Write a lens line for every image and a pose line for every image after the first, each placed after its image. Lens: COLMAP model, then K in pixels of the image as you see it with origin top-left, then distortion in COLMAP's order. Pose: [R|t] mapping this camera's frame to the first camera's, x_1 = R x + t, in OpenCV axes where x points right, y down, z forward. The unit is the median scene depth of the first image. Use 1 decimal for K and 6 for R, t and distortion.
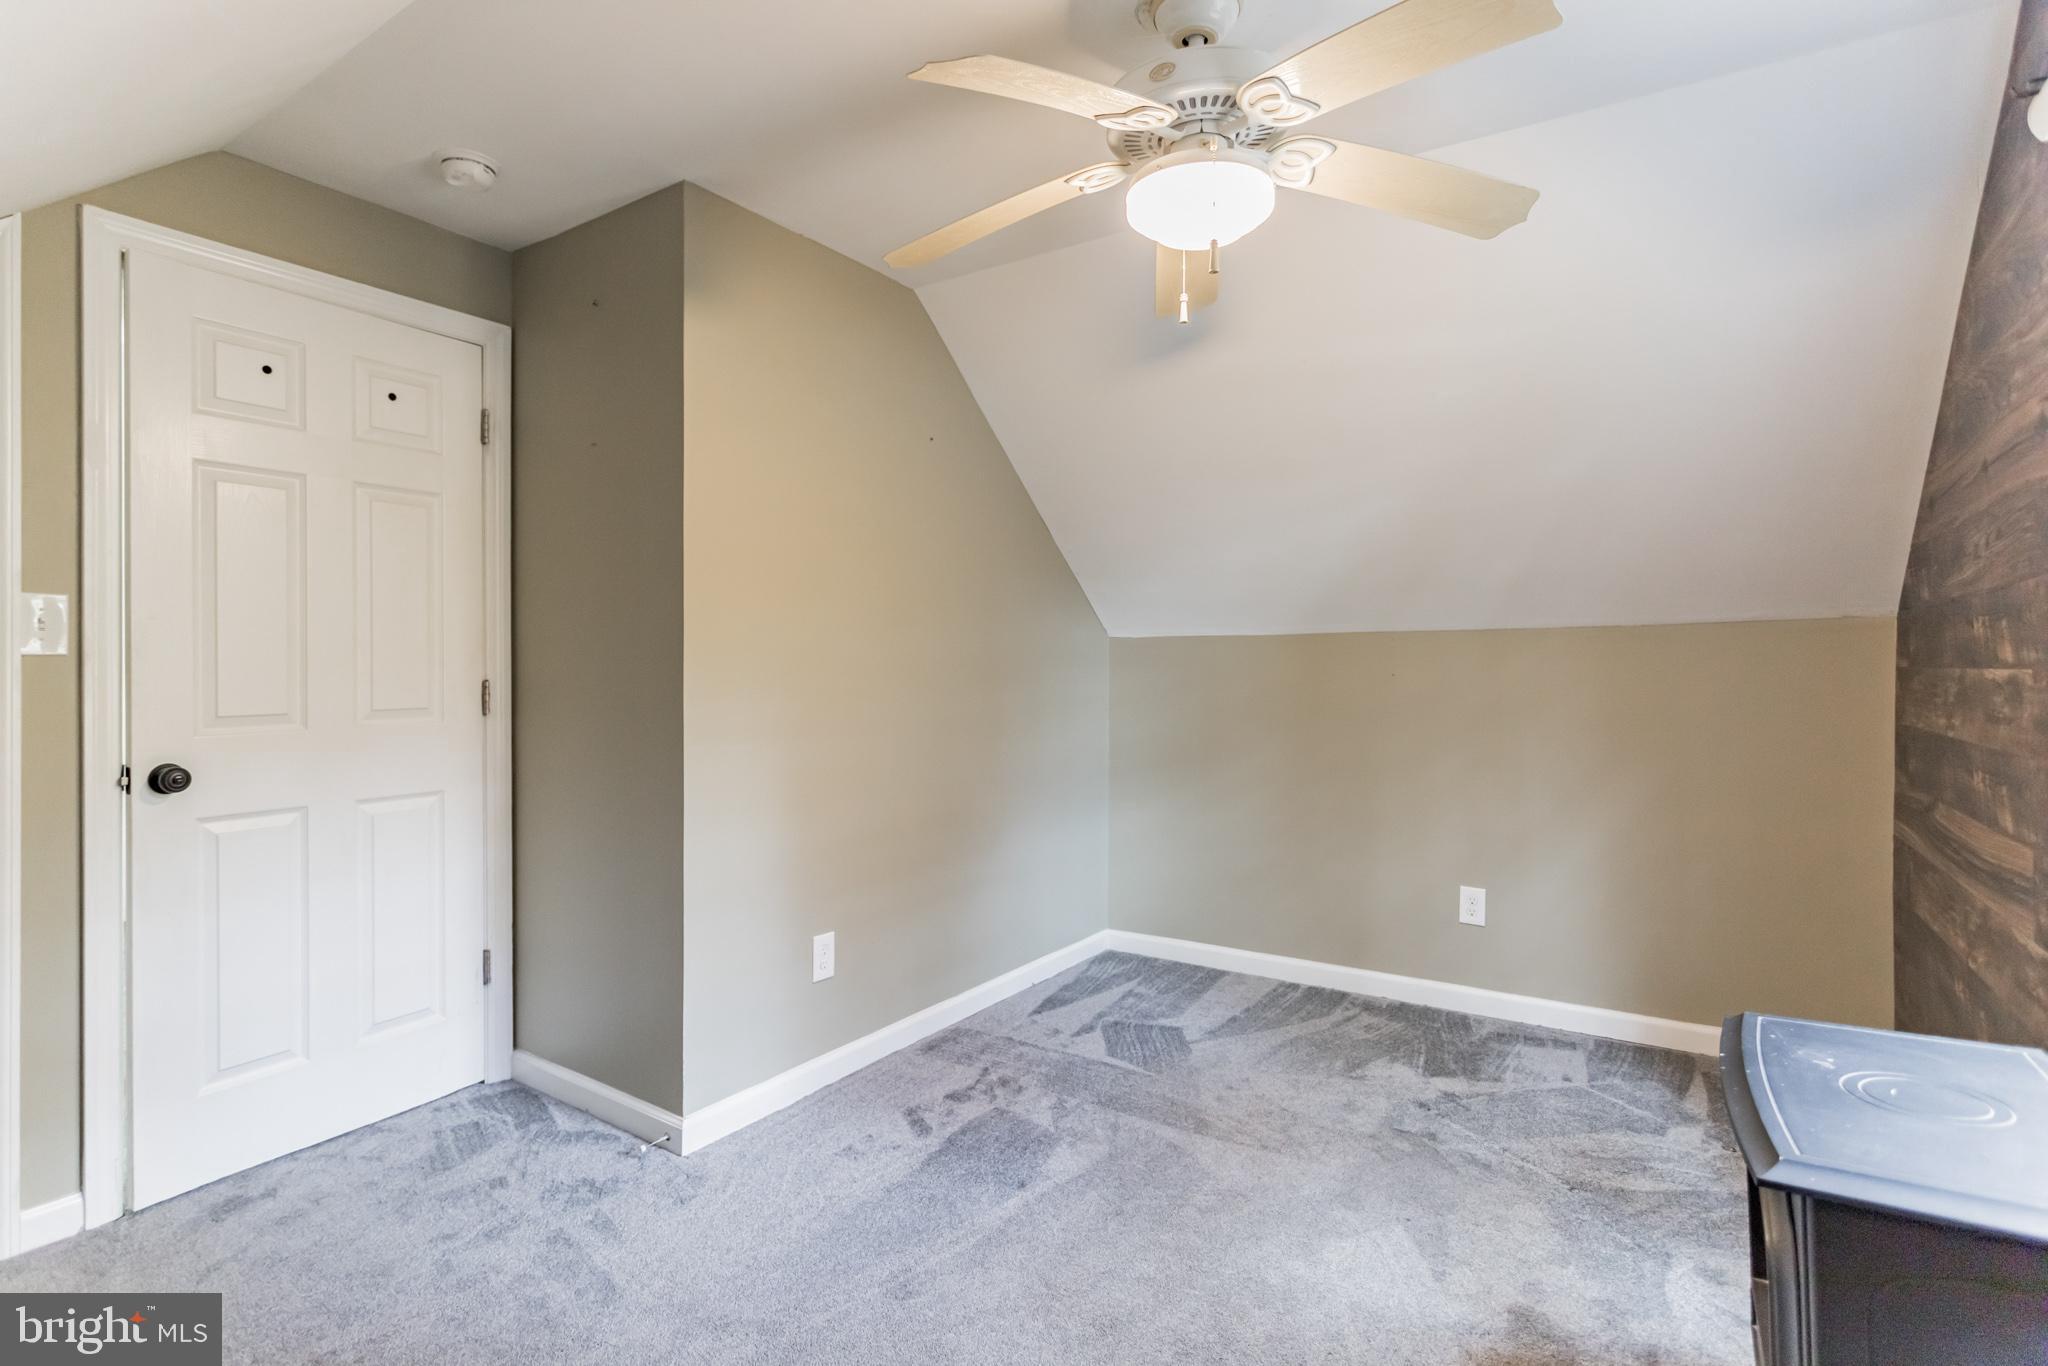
lens RADIAL K [[992.9, 0, 1011.5], [0, 992.9, 672.2], [0, 0, 1]] dist [0.001285, 0.000112]
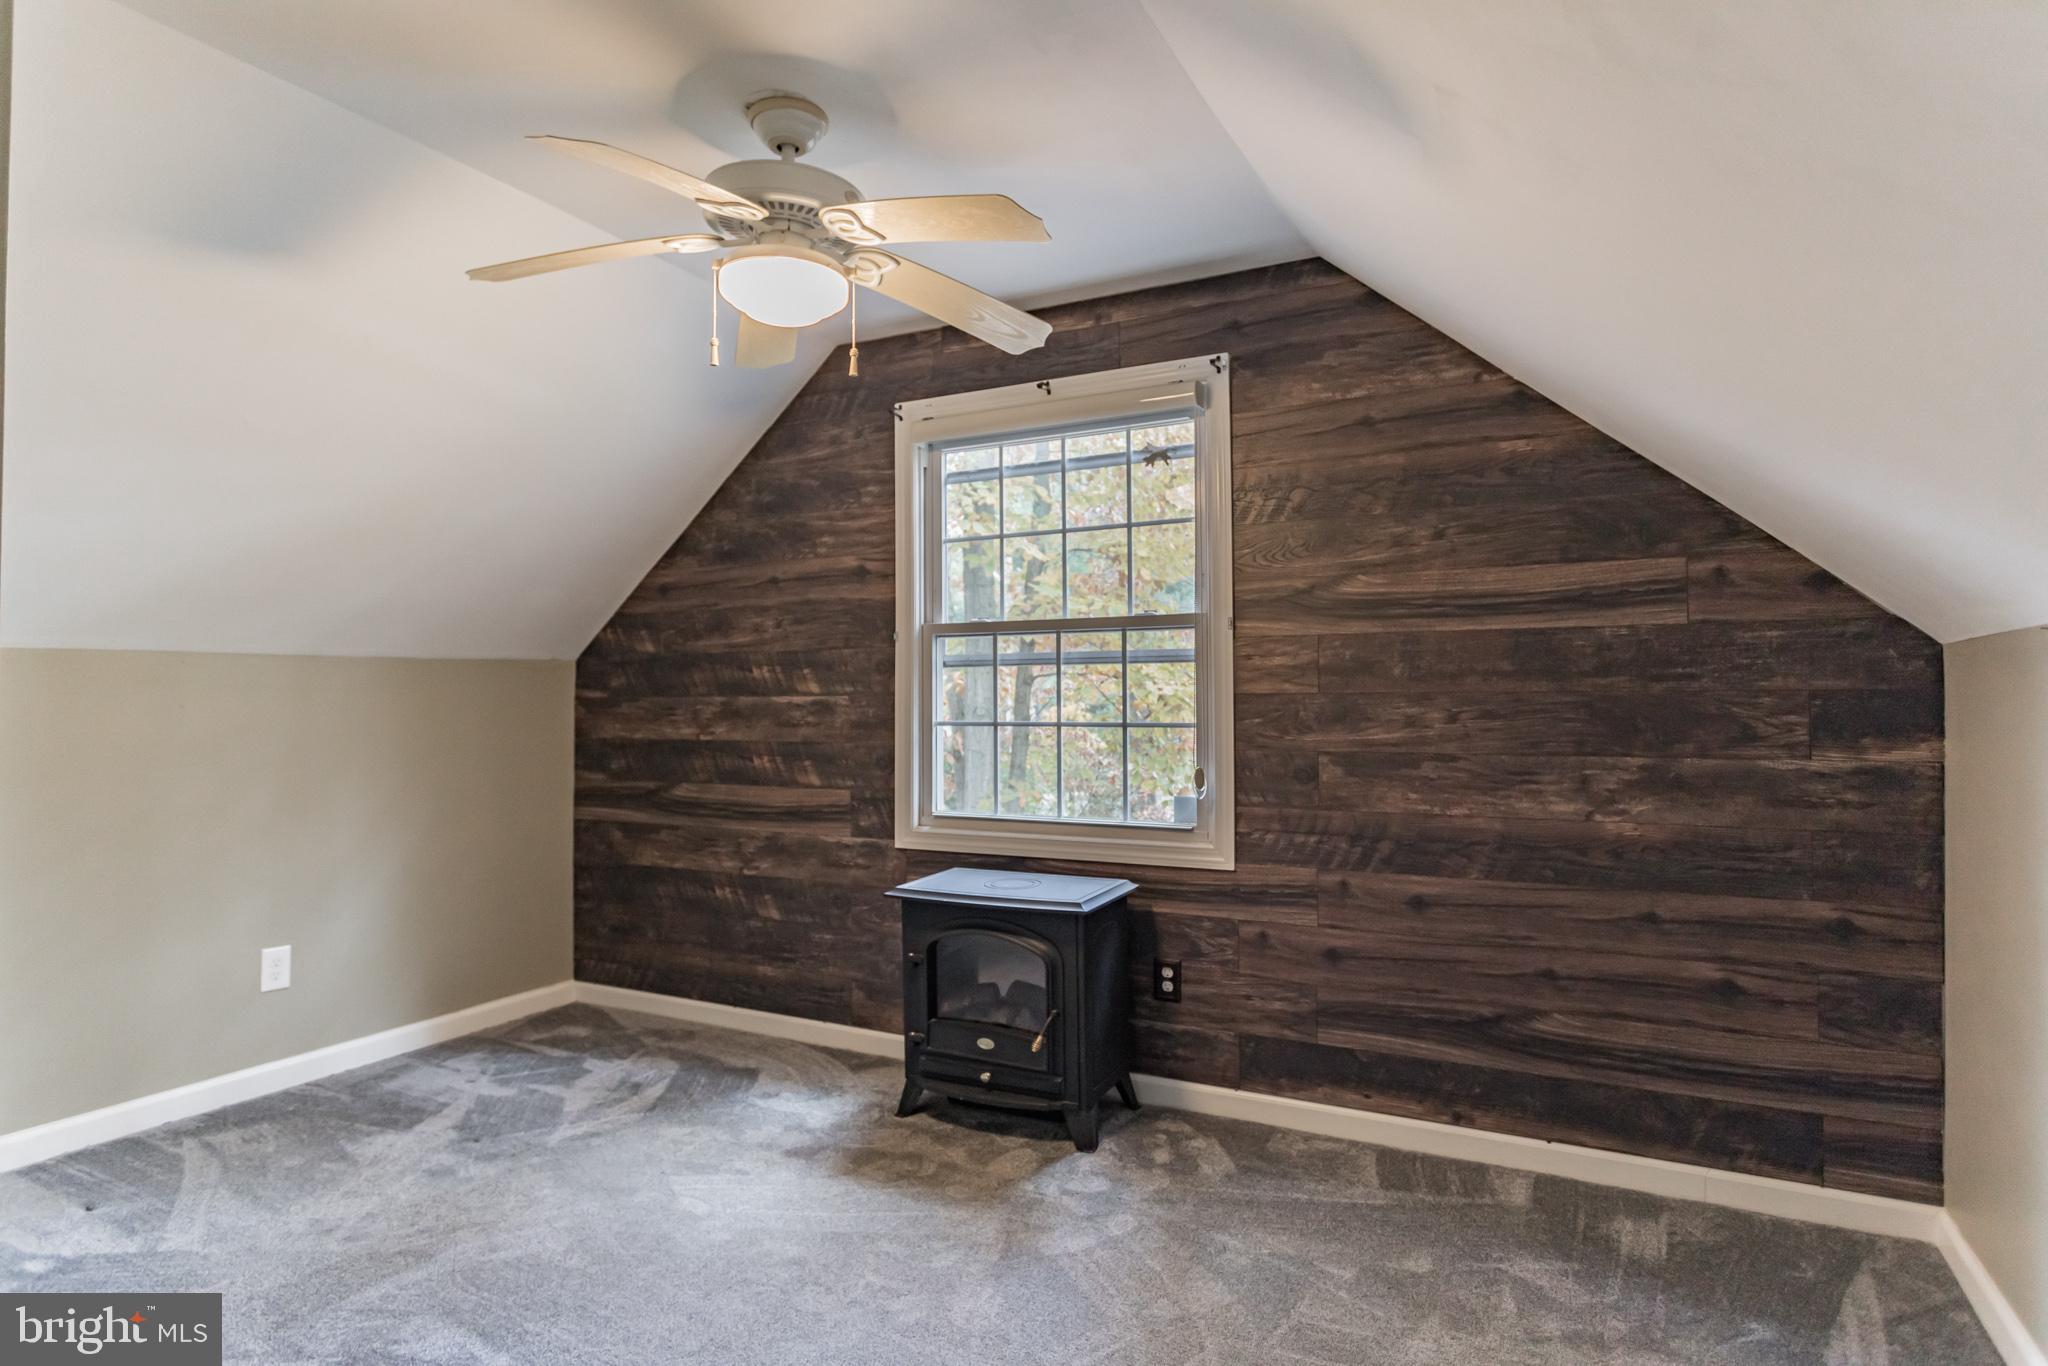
lens RADIAL K [[1118.5, 0, 1014.3], [0, 1118.5, 688.4], [0, 0, 1]] dist [-0.001528, 0.000520]
pose [[-0.107539, 0.012918, 0.994117, -0.721798], [0.006573, 0.999903, -0.012282, 0.007101], [-0.994179, 0.005214, -0.107614, 0.562630]]
